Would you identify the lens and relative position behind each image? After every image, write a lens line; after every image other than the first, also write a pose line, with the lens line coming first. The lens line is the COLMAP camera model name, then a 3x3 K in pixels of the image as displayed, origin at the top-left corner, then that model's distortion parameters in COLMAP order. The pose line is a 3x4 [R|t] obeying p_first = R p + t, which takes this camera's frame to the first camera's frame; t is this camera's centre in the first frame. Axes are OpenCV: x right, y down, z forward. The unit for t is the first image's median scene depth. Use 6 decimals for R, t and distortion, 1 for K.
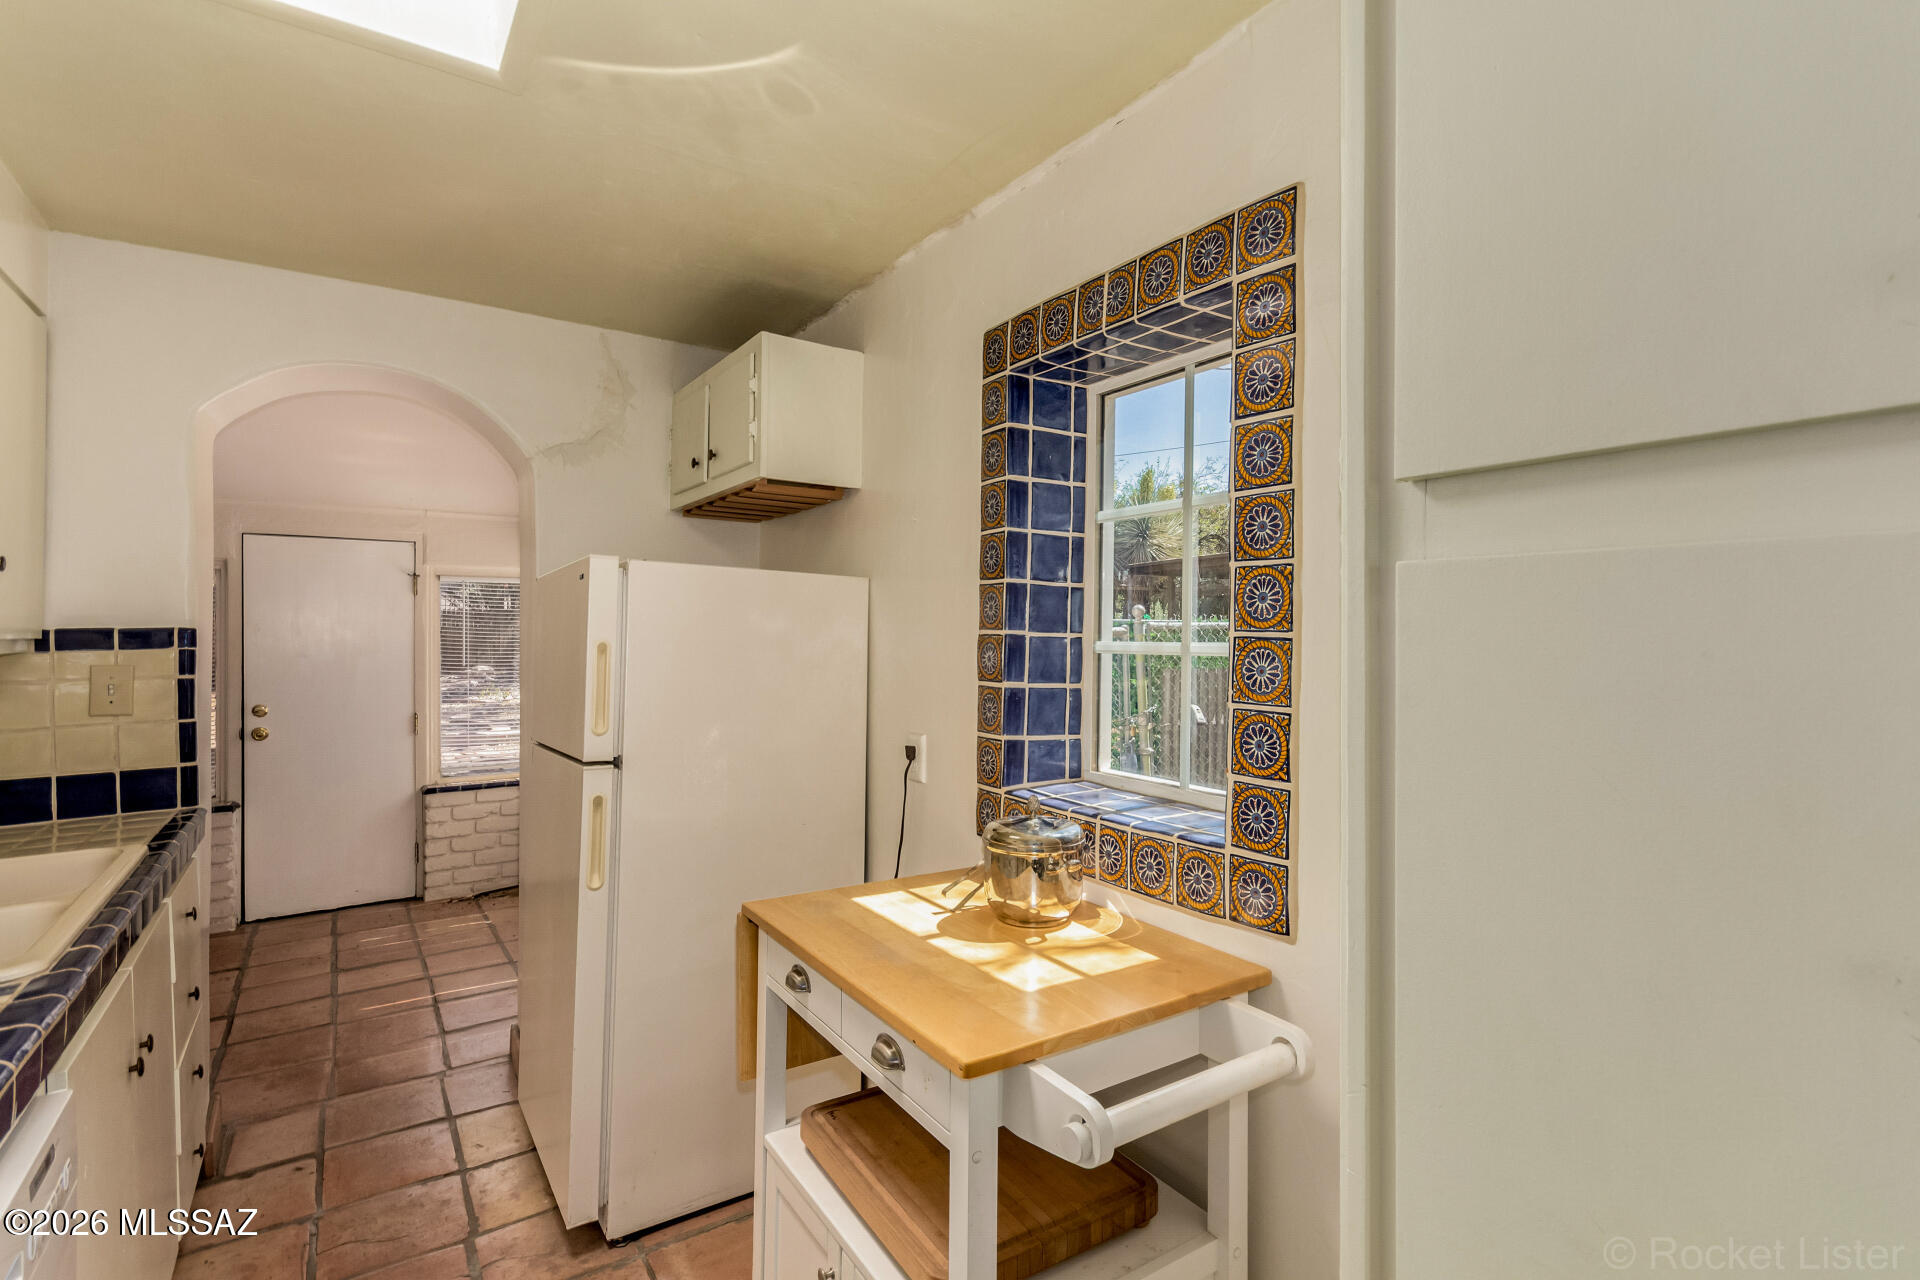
lens RADIAL K [[899.3, 0, 991.7], [0, 899.3, 623.6], [0, 0, 1]] dist [0.005095, 0.000659]
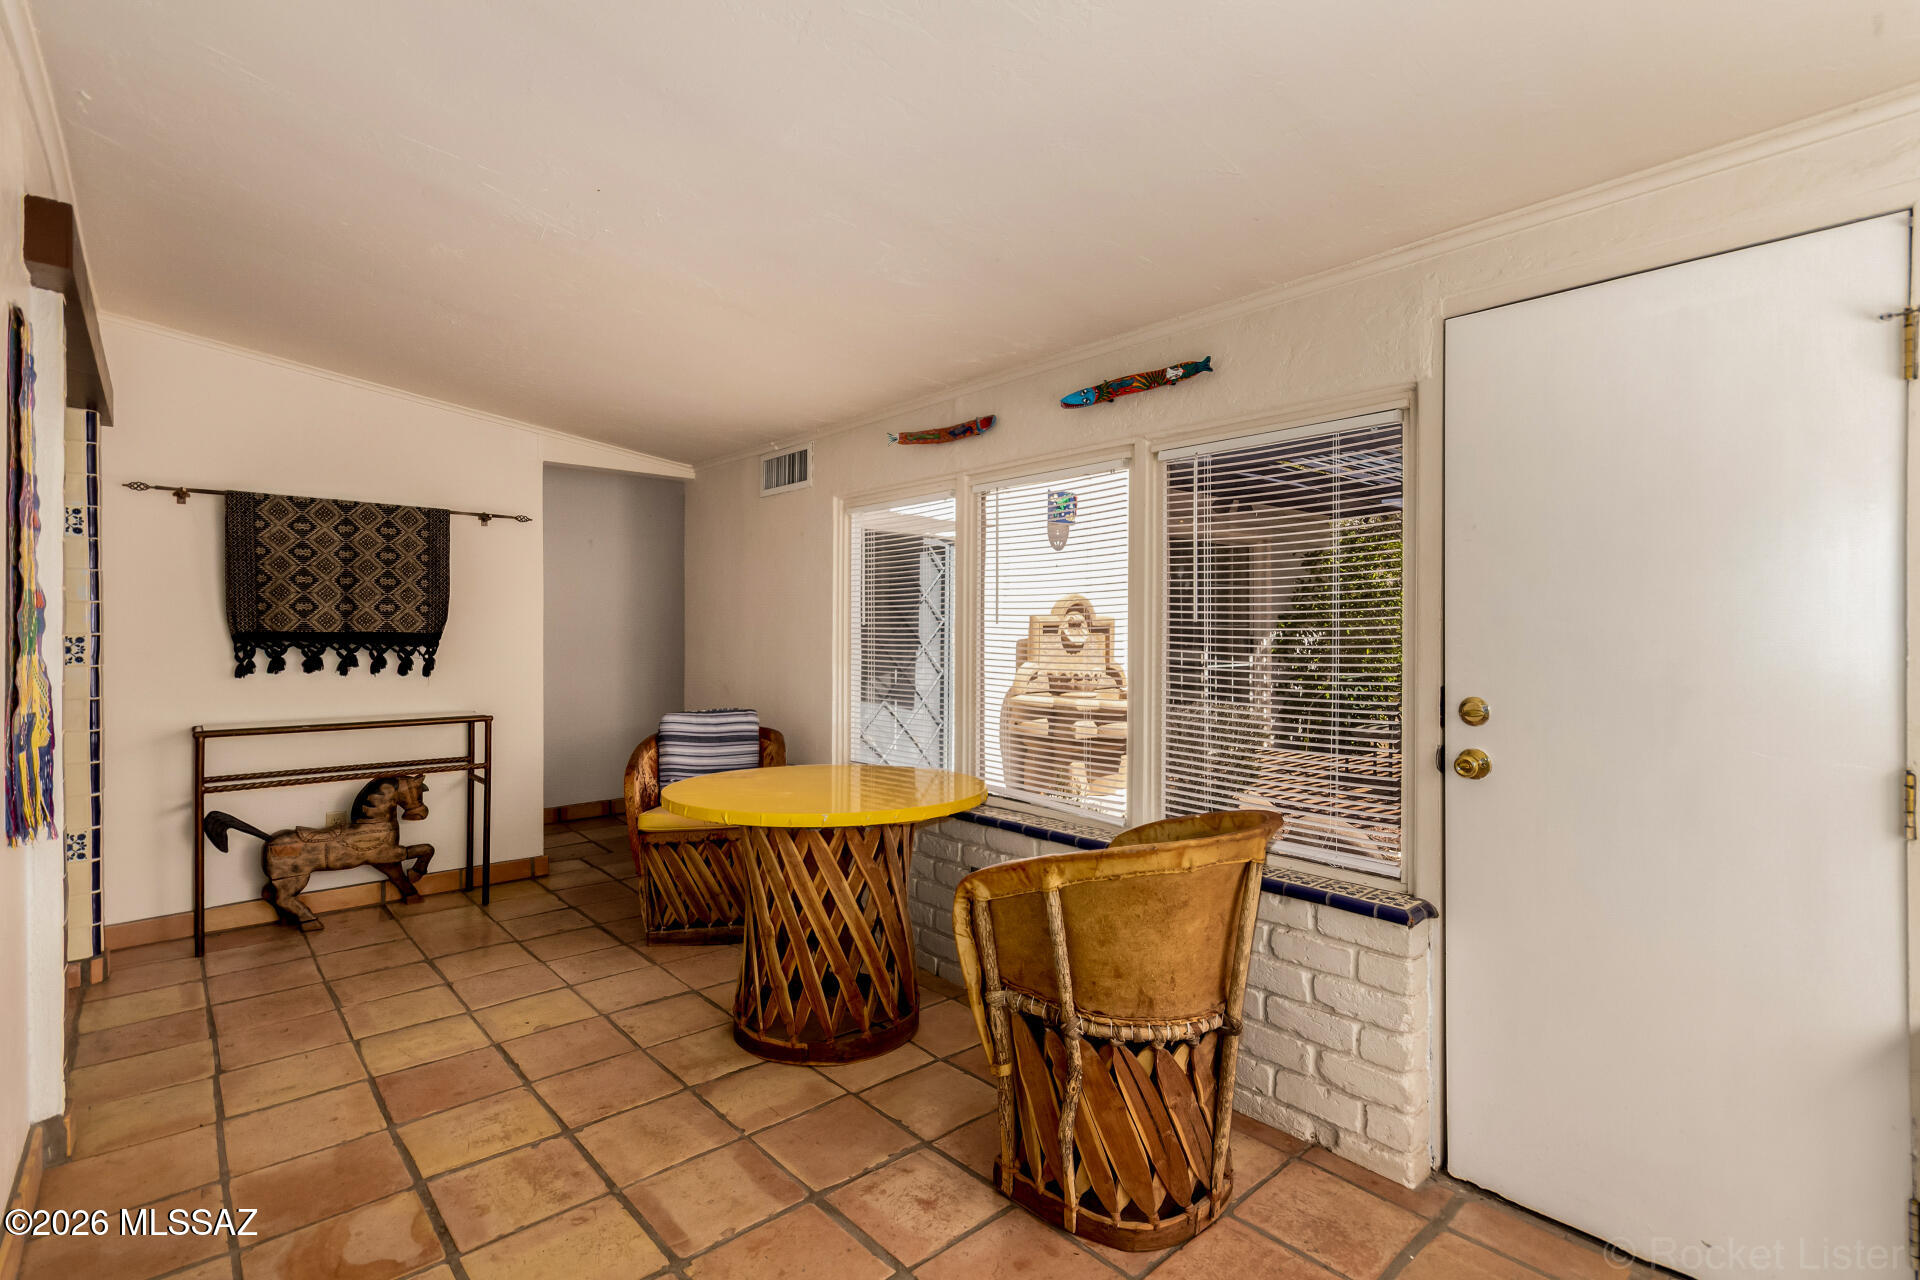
lens RADIAL K [[899.3, 0, 970.5], [0, 899.3, 637.7], [0, 0, 1]] dist [0.005095, 0.000659]
pose [[0.107035, 0.007088, -0.994230, -0.780152], [-0.000370, 0.999975, 0.007089, 0.111726], [0.994255, -0.000391, 0.107035, 1.381309]]
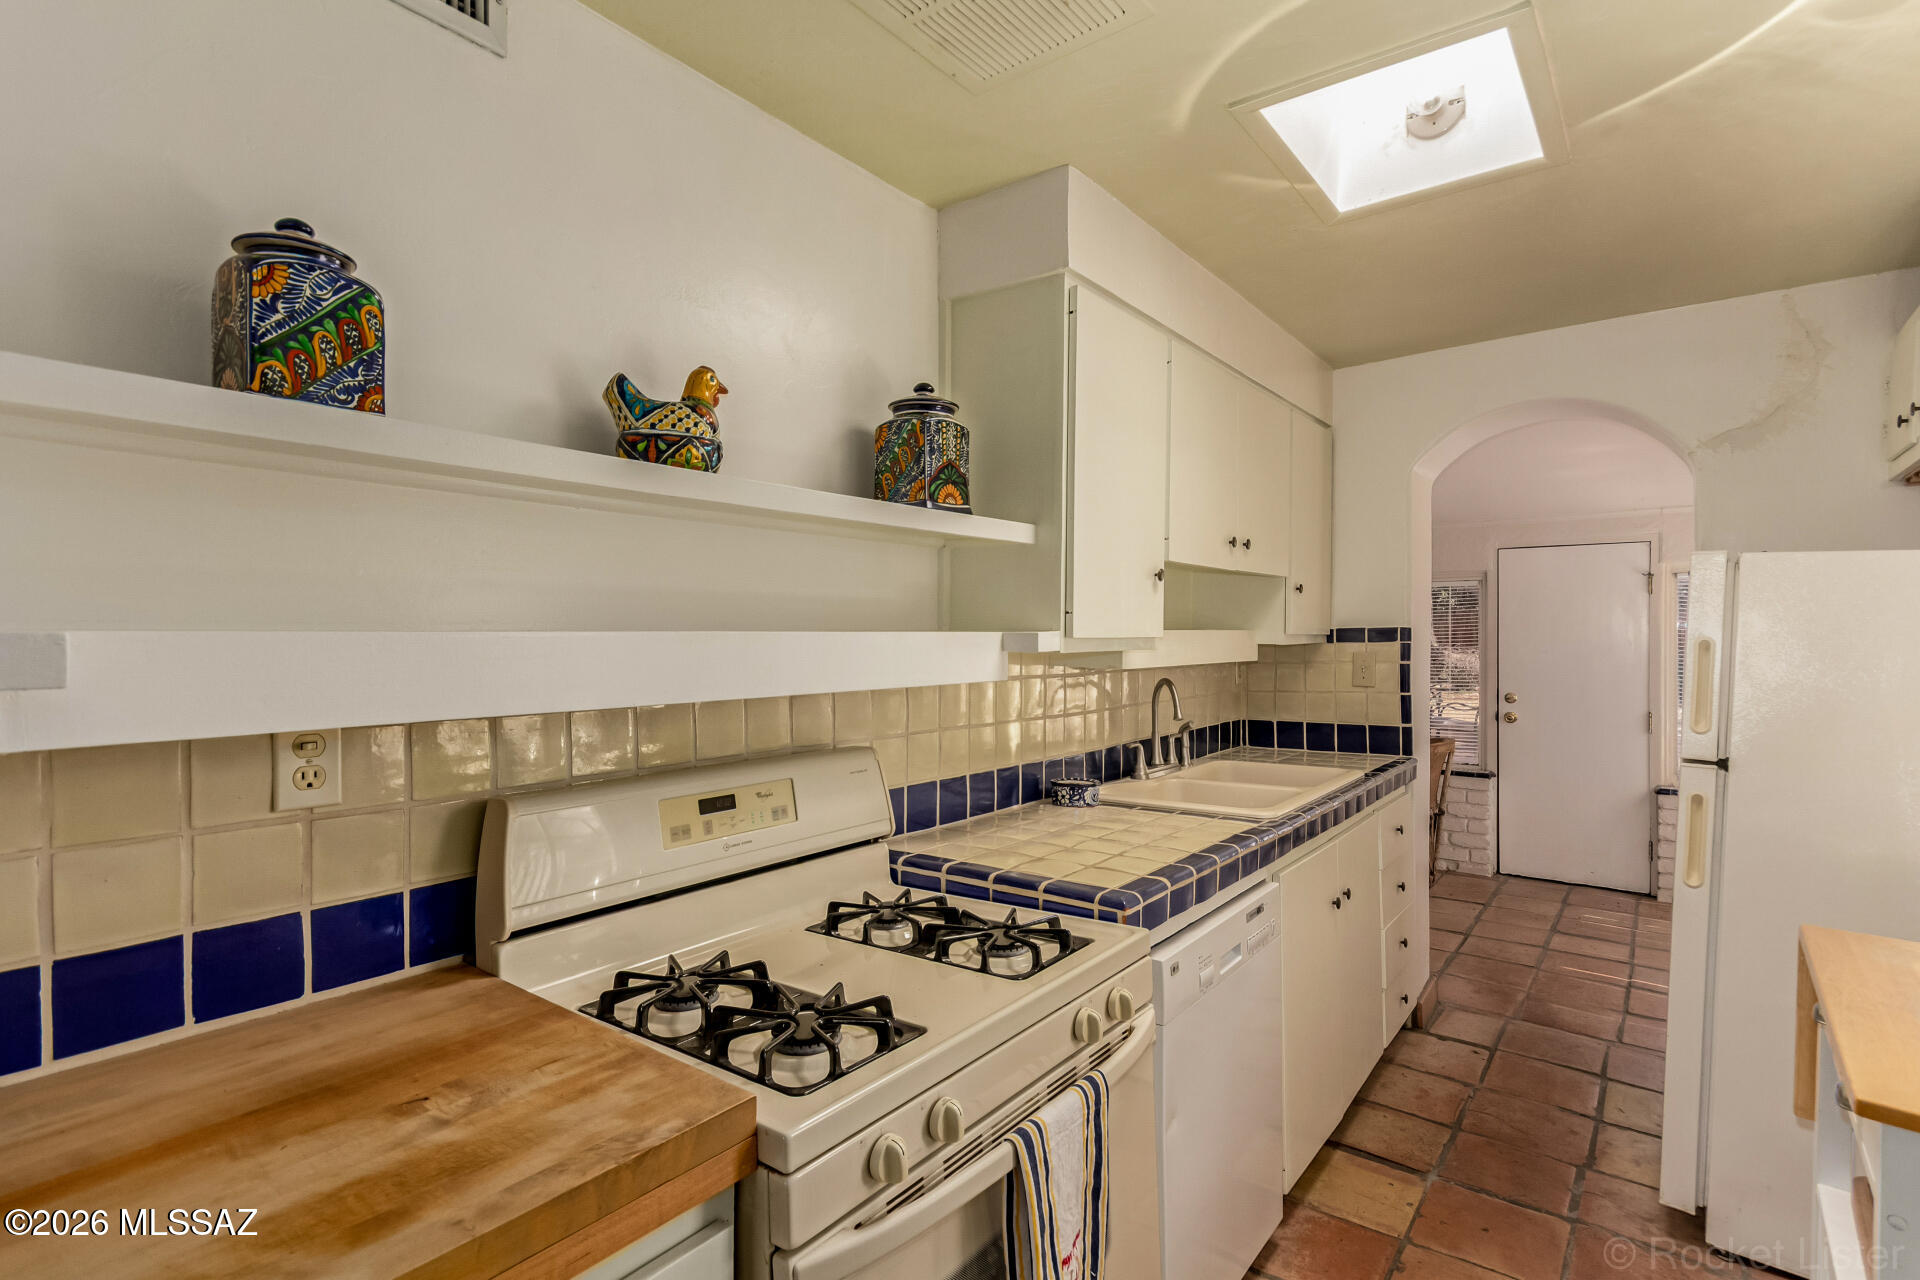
lens RADIAL K [[899.3, 0, 979.7], [0, 899.3, 650.2], [0, 0, 1]] dist [0.005095, 0.000659]
pose [[0.306487, 0.019689, -0.951671, 0.187011], [0.008098, 0.999696, 0.023291, 0.001977], [0.951840, -0.014845, 0.306234, -0.039477]]
